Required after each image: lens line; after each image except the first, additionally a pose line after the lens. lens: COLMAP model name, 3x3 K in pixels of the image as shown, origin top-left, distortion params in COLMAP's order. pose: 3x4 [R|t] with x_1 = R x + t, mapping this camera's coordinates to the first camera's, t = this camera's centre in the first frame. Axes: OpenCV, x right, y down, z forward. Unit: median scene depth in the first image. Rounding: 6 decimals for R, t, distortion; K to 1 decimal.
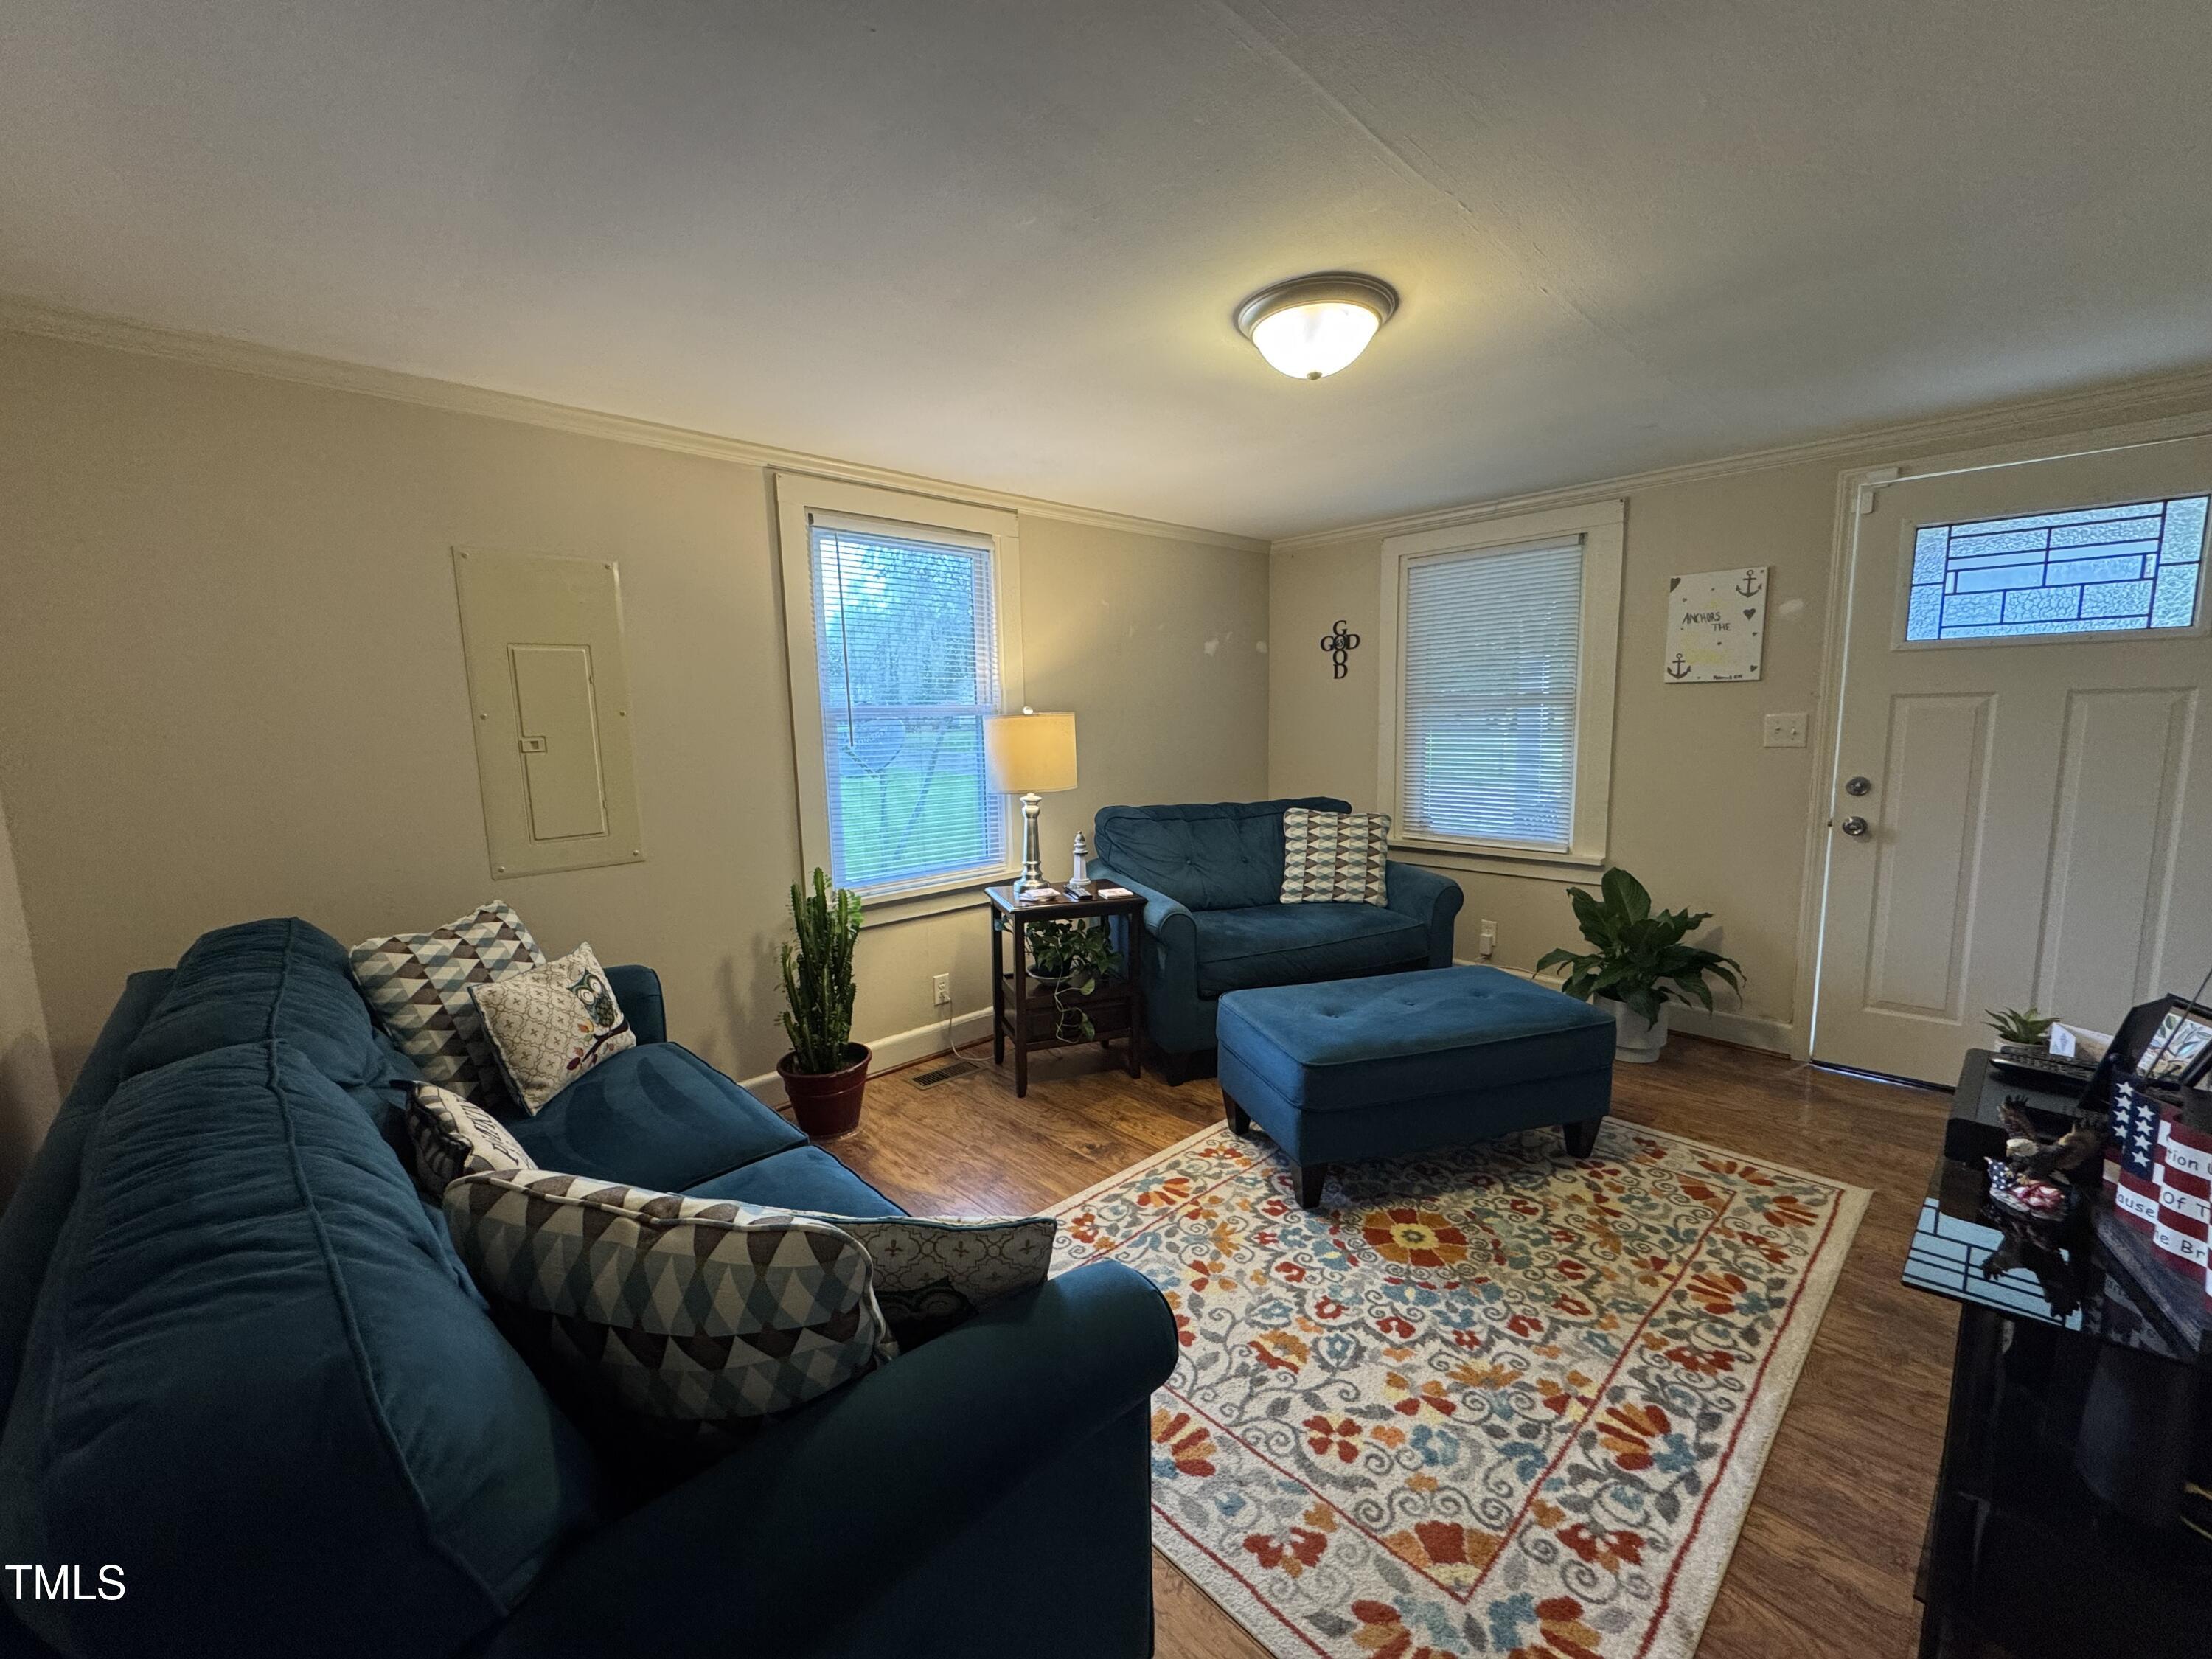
lens RADIAL K [[881.8, 0, 1087.5], [0, 881.8, 835.1], [0, 0, 1]] dist [-0.001038, 0.000041]
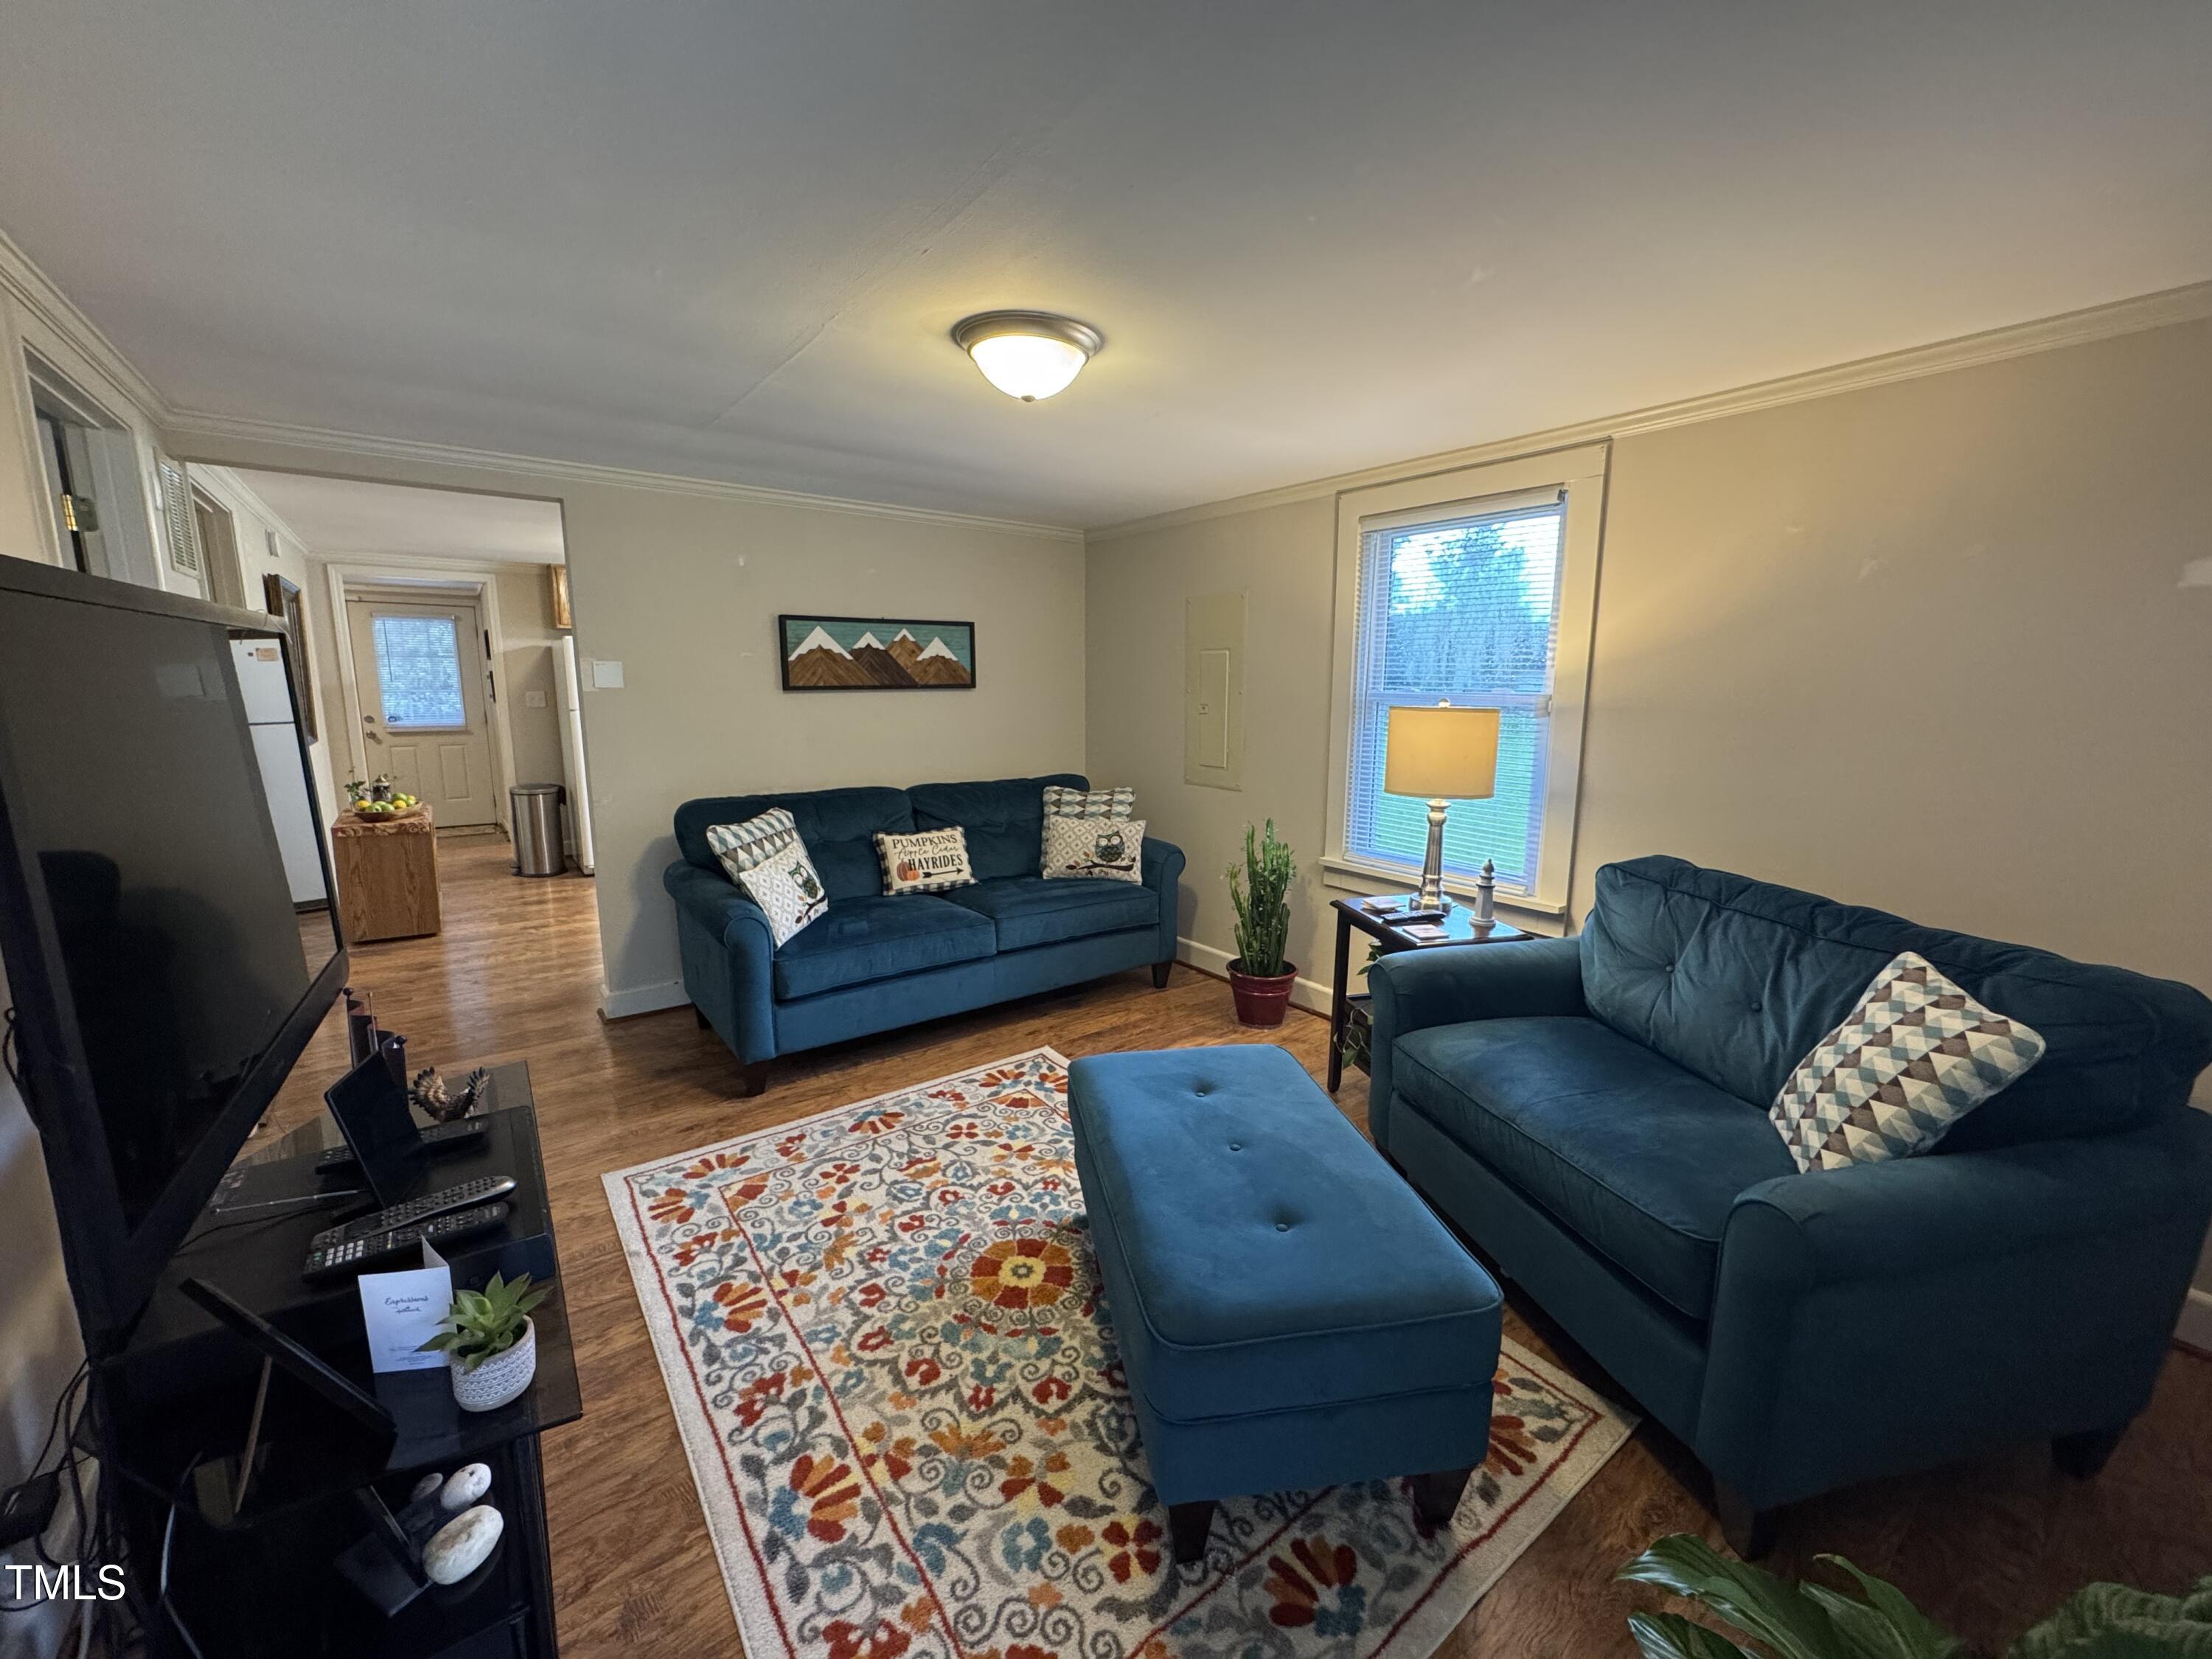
lens RADIAL K [[881.8, 0, 1089.2], [0, 881.8, 823.2], [0, 0, 1]] dist [-0.001038, 0.000041]
pose [[-0.121193, 0.170970, -0.977794, 1.540183], [-0.151189, 0.970383, 0.188413, -0.248222], [0.981048, 0.170666, -0.091755, 1.386129]]
